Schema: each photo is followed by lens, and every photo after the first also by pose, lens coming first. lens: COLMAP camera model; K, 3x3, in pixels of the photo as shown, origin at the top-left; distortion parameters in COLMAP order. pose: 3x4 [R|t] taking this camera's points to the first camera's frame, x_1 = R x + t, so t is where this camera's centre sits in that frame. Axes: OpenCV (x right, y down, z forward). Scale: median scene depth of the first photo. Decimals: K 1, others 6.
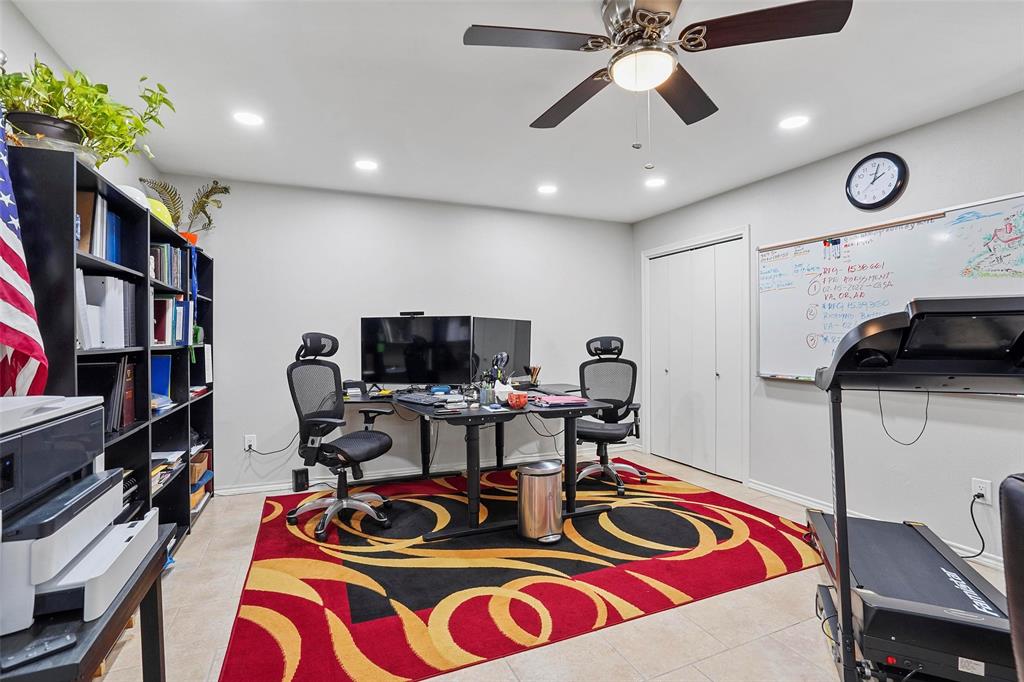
lens RADIAL K [[479.8, 0, 512.0], [0, 479.8, 341.0], [0, 0, 1]] dist [-0.057130, 0.023077]
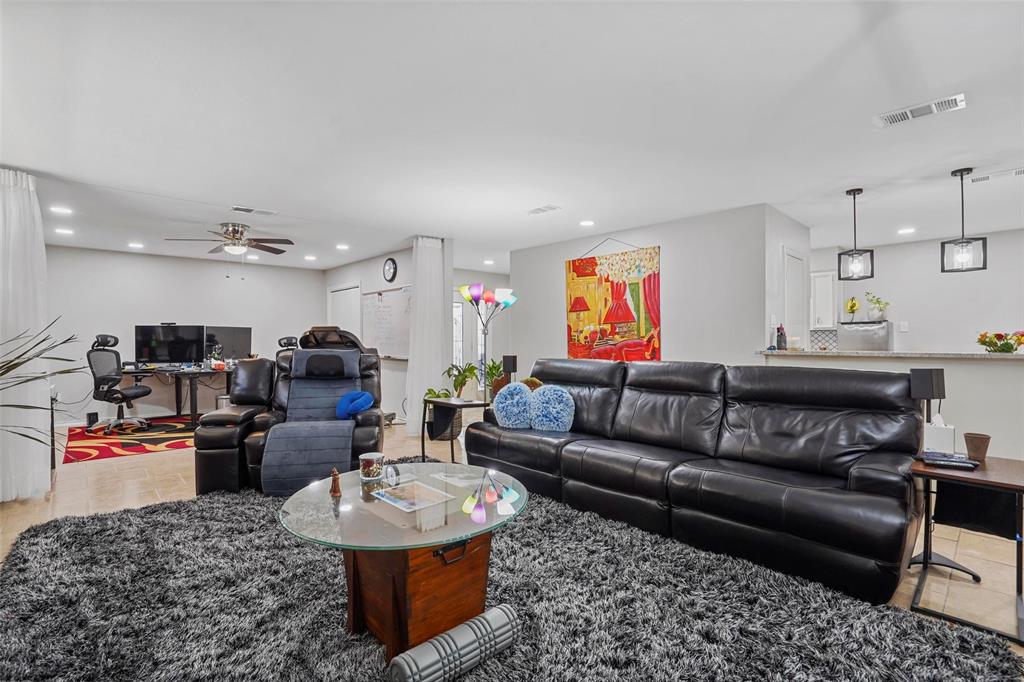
lens RADIAL K [[479.8, 0, 512.0], [0, 479.8, 341.0], [0, 0, 1]] dist [-0.057130, 0.023077]
pose [[0.945261, -0.000999, 0.326313, 0.449088], [0.000974, 0.999999, 0.000240, 0.008549], [-0.326313, 0.000091, 0.945262, -1.111989]]
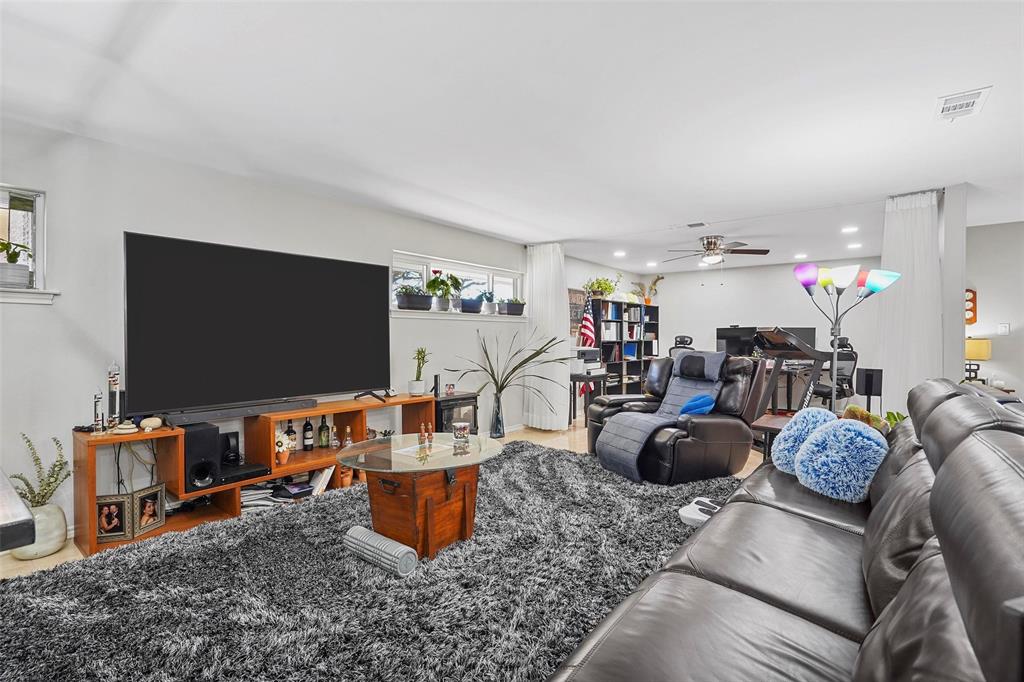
lens RADIAL K [[479.8, 0, 512.0], [0, 479.8, 341.0], [0, 0, 1]] dist [-0.057130, 0.023077]
pose [[0.471171, 0.008726, -0.881999, 1.186480], [-0.006860, 0.999957, 0.006228, 0.001462], [0.882015, 0.003116, 0.471211, -0.849651]]
